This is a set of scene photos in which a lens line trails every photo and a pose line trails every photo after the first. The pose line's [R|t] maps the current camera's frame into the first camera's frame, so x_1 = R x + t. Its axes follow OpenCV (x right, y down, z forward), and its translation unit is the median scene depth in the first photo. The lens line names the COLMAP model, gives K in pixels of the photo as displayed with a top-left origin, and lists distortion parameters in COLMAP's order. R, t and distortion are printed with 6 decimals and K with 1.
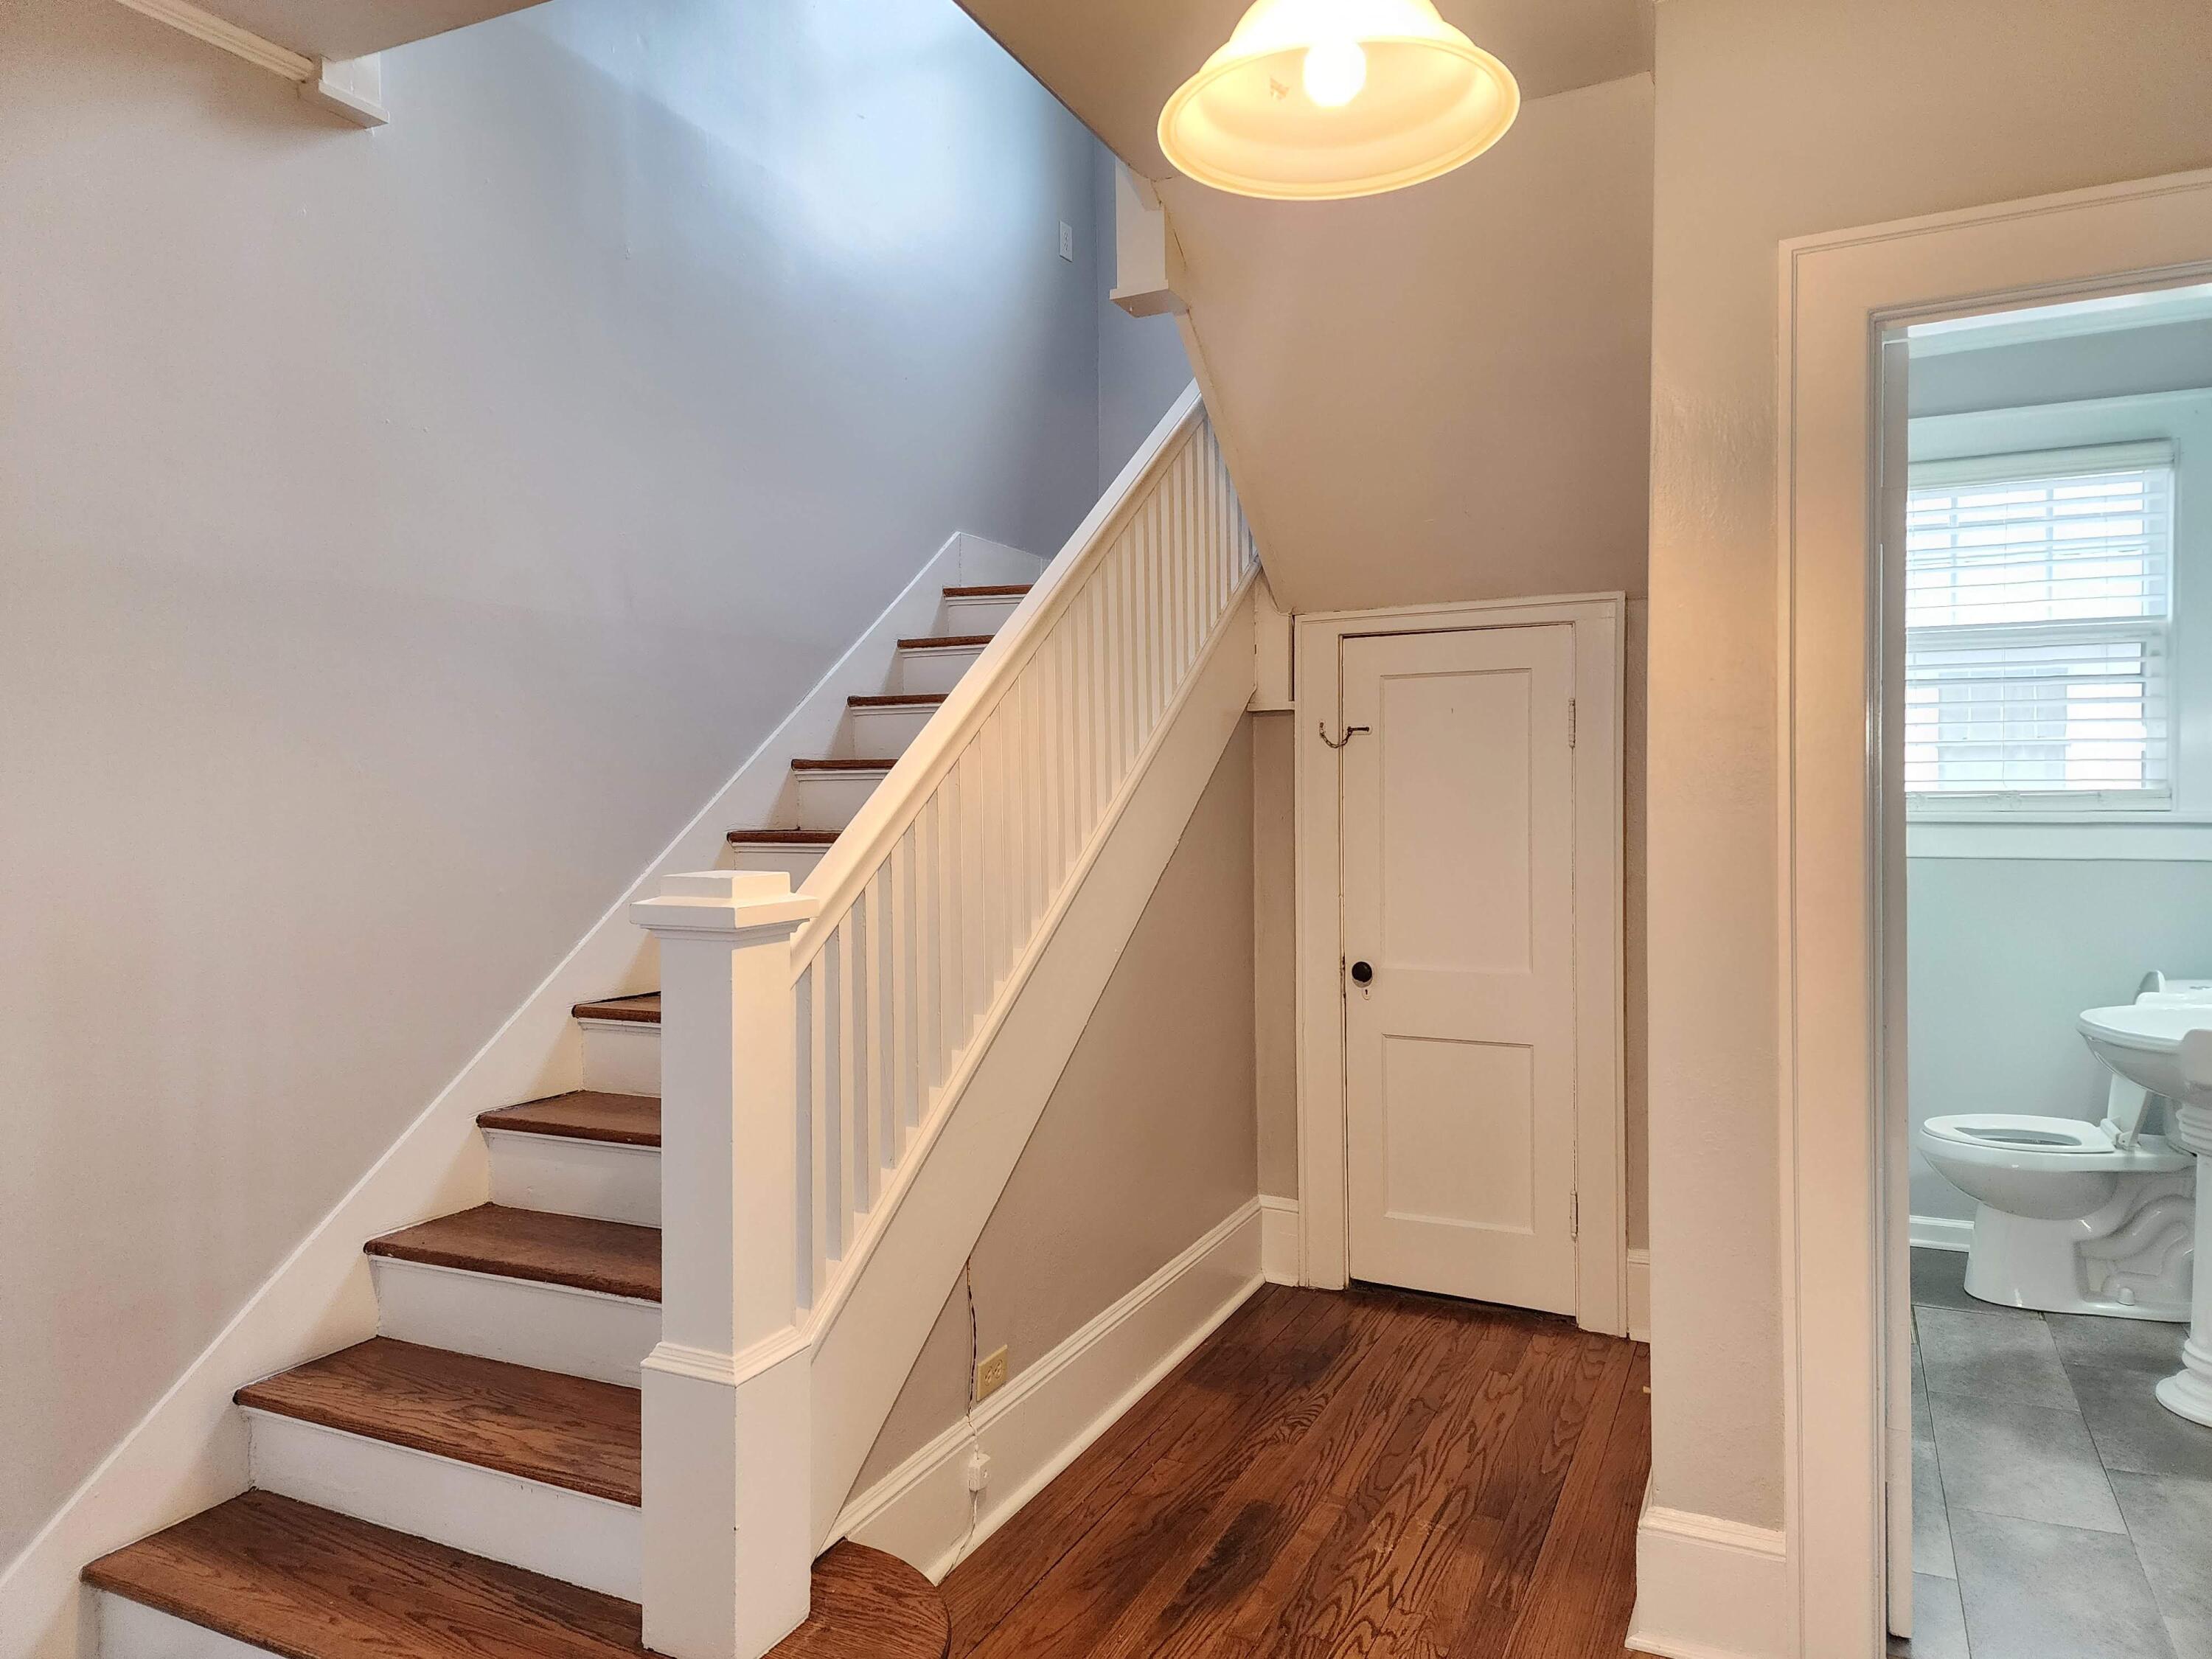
lens RADIAL K [[1478.4, 0, 1109.5], [0, 1478.4, 823.8], [0, 0, 1]] dist [0.074938, -0.066573]
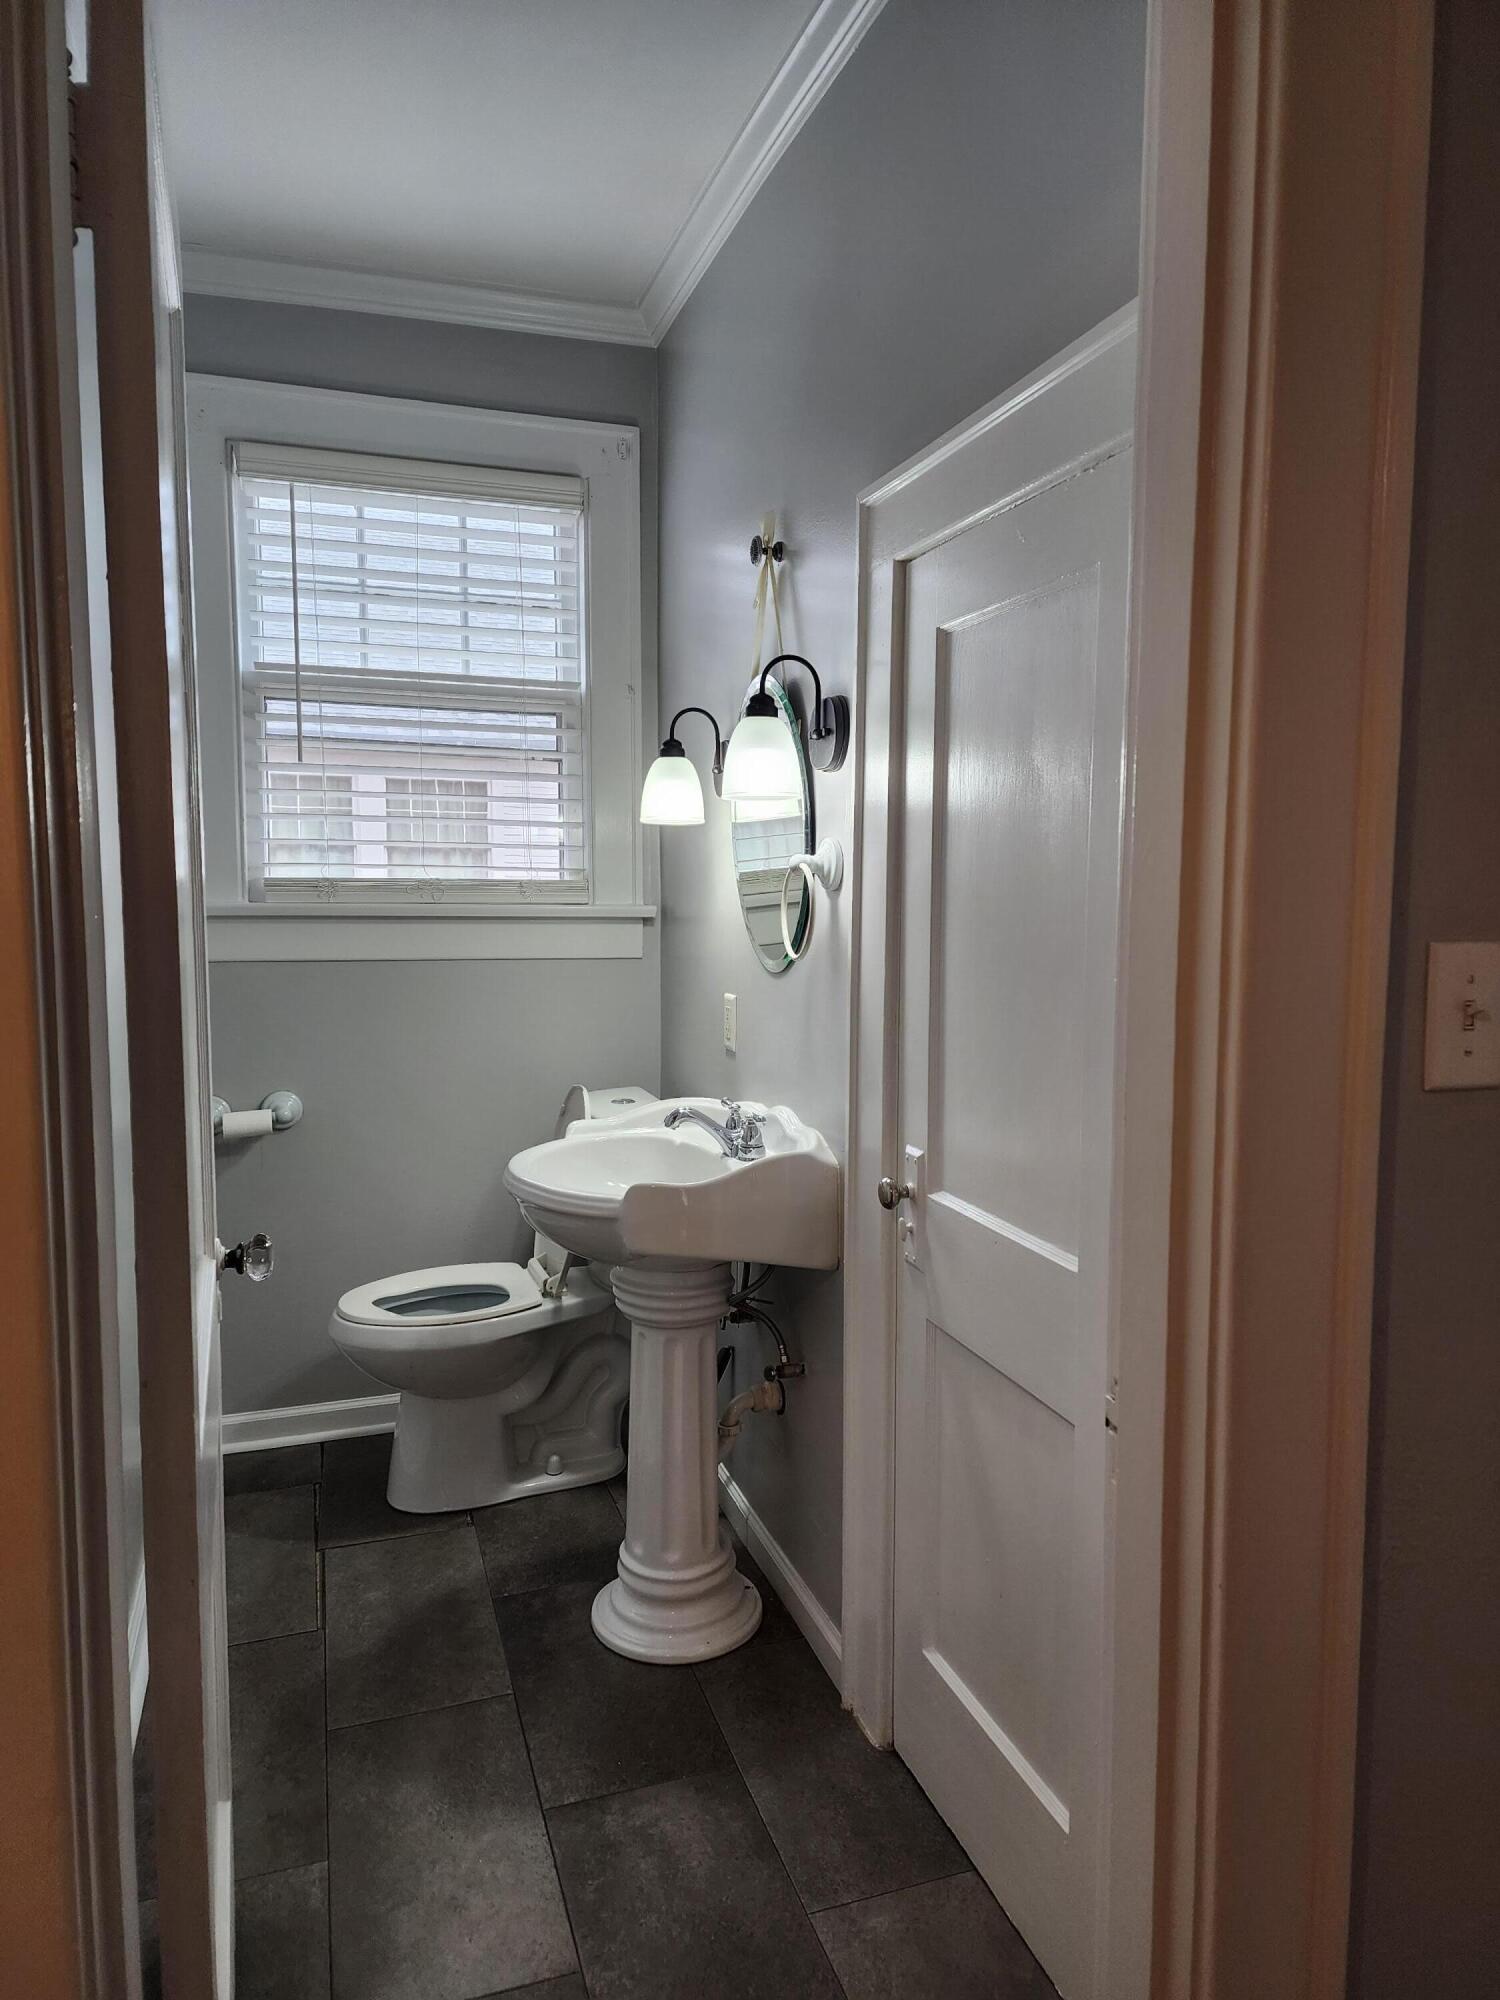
lens RADIAL K [[1336.7, 0, 759.7], [0, 1336.7, 1015.3], [0, 0, 1]] dist [0.074938, -0.066573]
pose [[0.722574, -0.052373, 0.689307, 0.235468], [0.002876, 0.997345, 0.072762, -0.000203], [-0.691288, -0.050593, 0.720806, 0.369816]]
